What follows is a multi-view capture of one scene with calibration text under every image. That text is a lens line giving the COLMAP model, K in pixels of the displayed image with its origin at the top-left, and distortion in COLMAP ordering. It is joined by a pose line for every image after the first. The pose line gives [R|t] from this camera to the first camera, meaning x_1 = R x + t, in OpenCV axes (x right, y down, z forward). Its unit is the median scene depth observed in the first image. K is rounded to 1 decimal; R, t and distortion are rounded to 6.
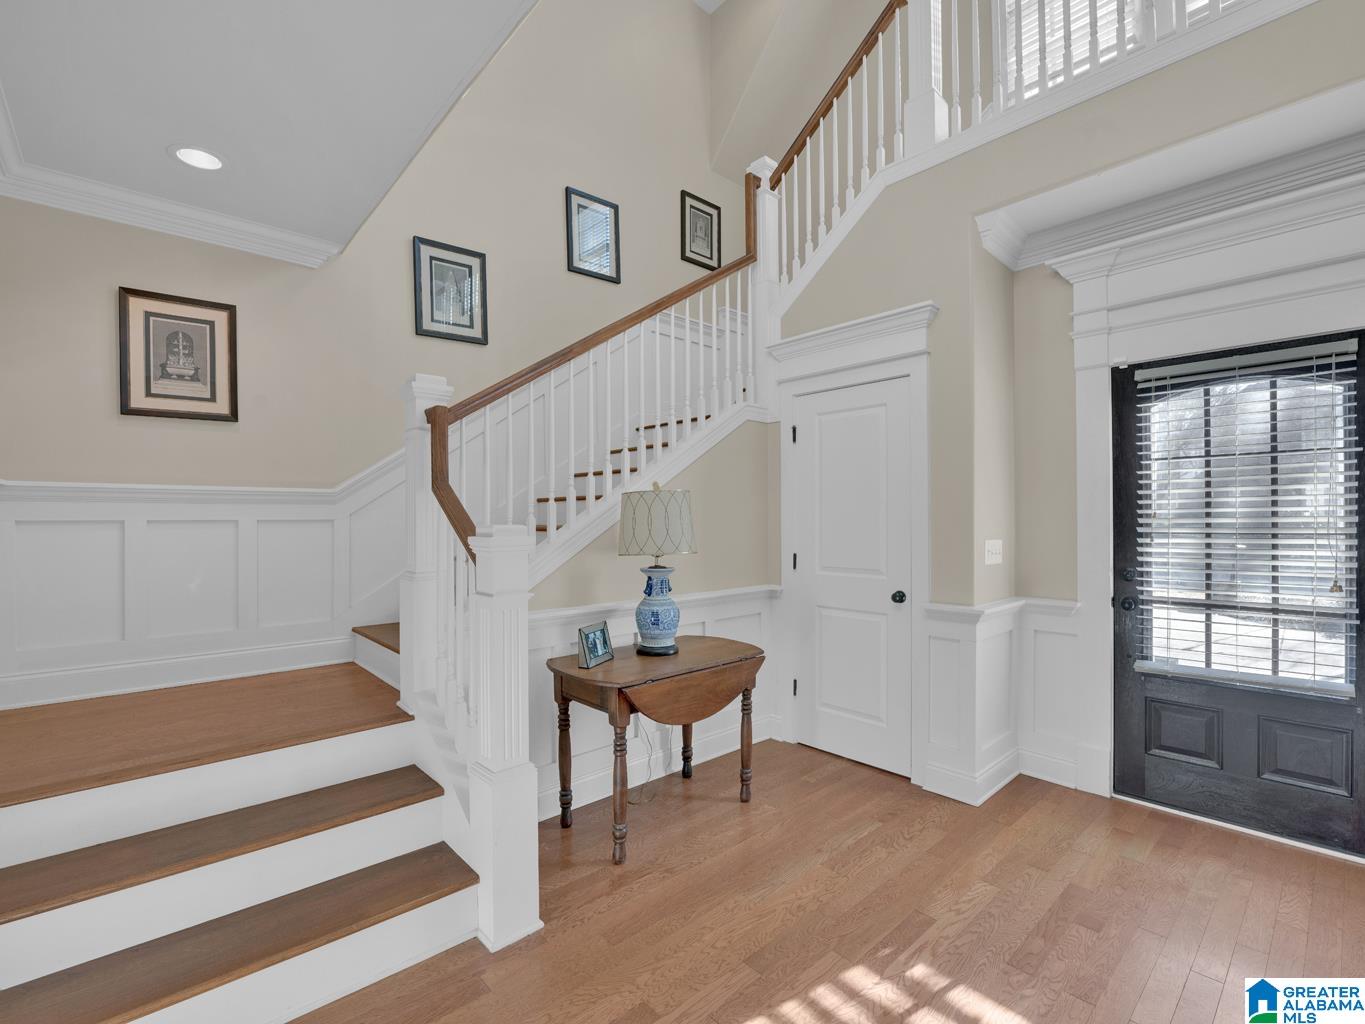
lens RADIAL K [[614.3, 0, 678.1], [0, 614.3, 513.7], [0, 0, 1]] dist [-0.022537, 0.000073]
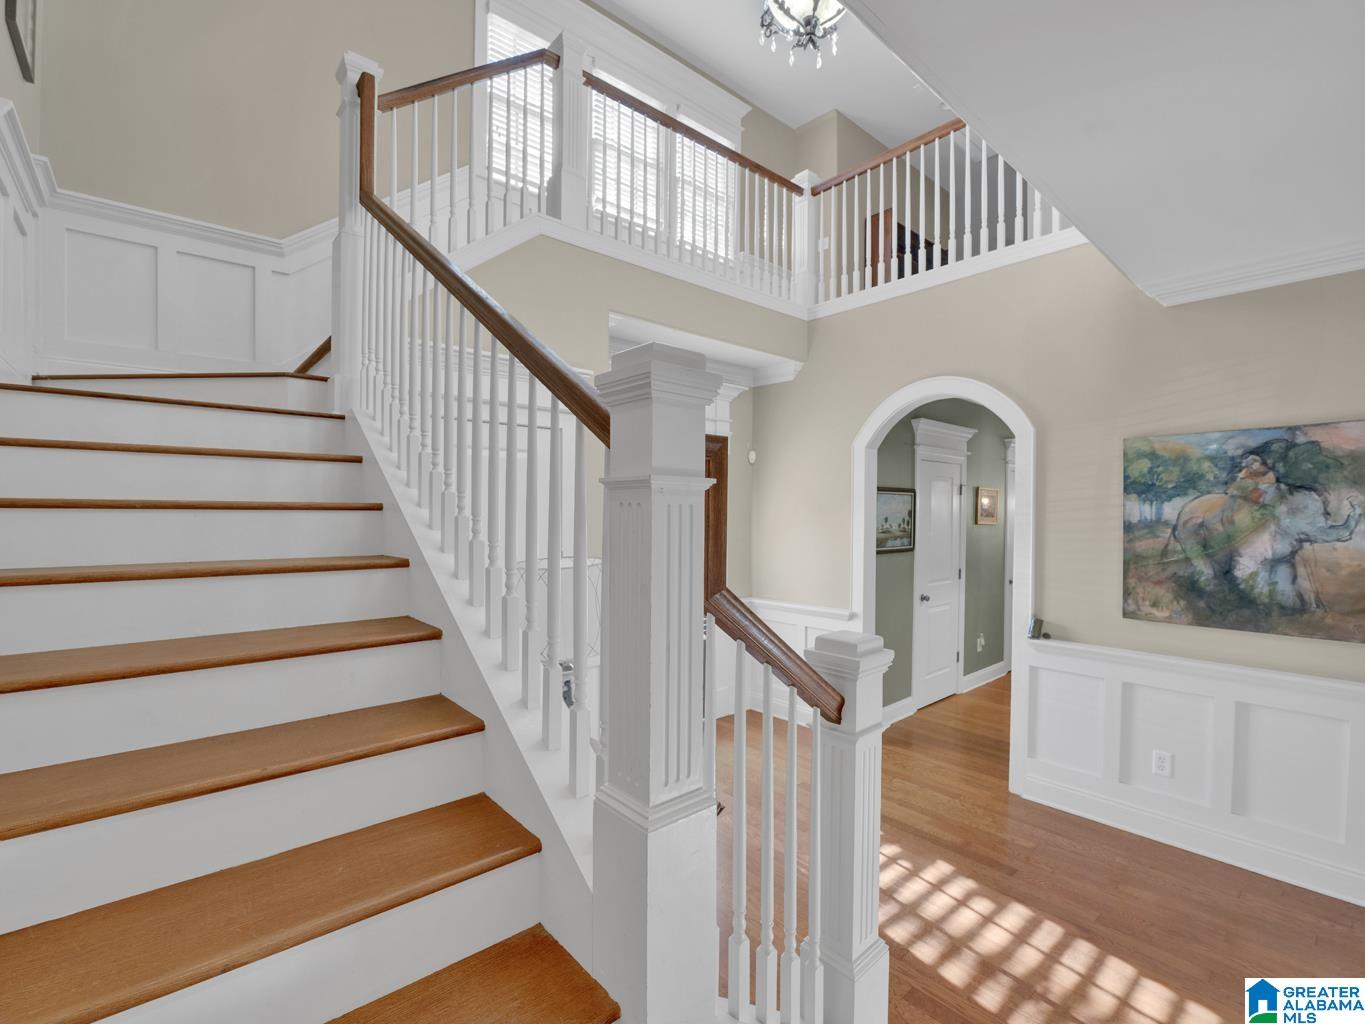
lens RADIAL K [[614.3, 0, 678.5], [0, 614.3, 512.5], [0, 0, 1]] dist [-0.022537, 0.000073]
pose [[0.003232, -0.006814, 0.999972, -0.687686], [0.001555, 0.999976, 0.006809, -0.106150], [-0.999994, 0.001533, 0.003242, 0.838020]]
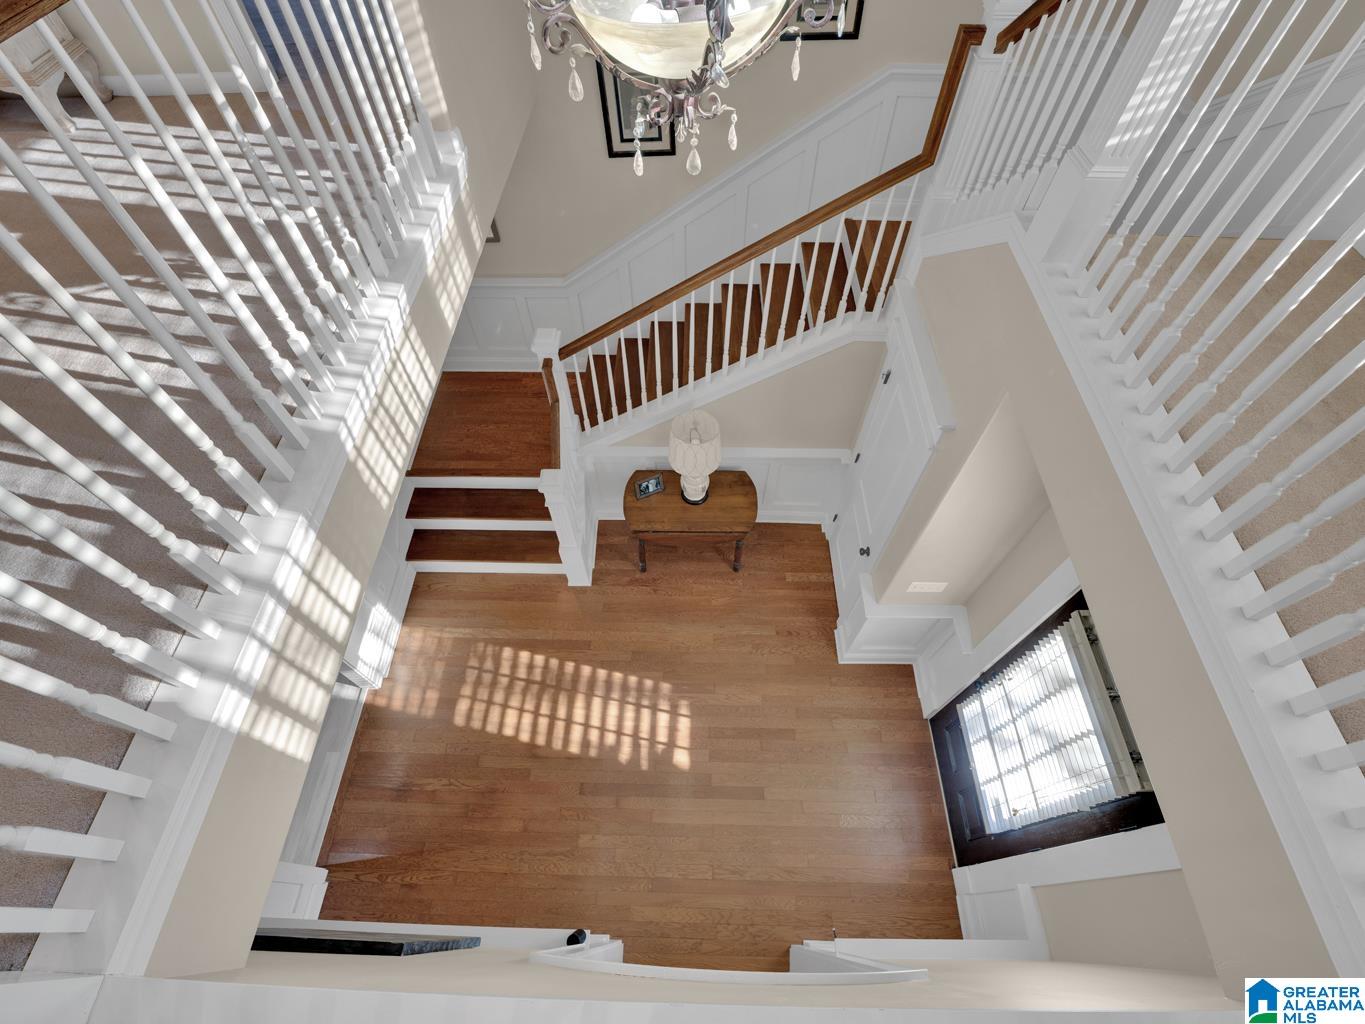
lens RADIAL K [[614.3, 0, 681.0], [0, 614.3, 510.9], [0, 0, 1]] dist [-0.022537, 0.000073]
pose [[0.730648, 0.564038, -0.384727, 0.565267], [0.008714, 0.555743, 0.831309, -1.054309], [0.682699, -0.610746, 0.401137, 0.304040]]
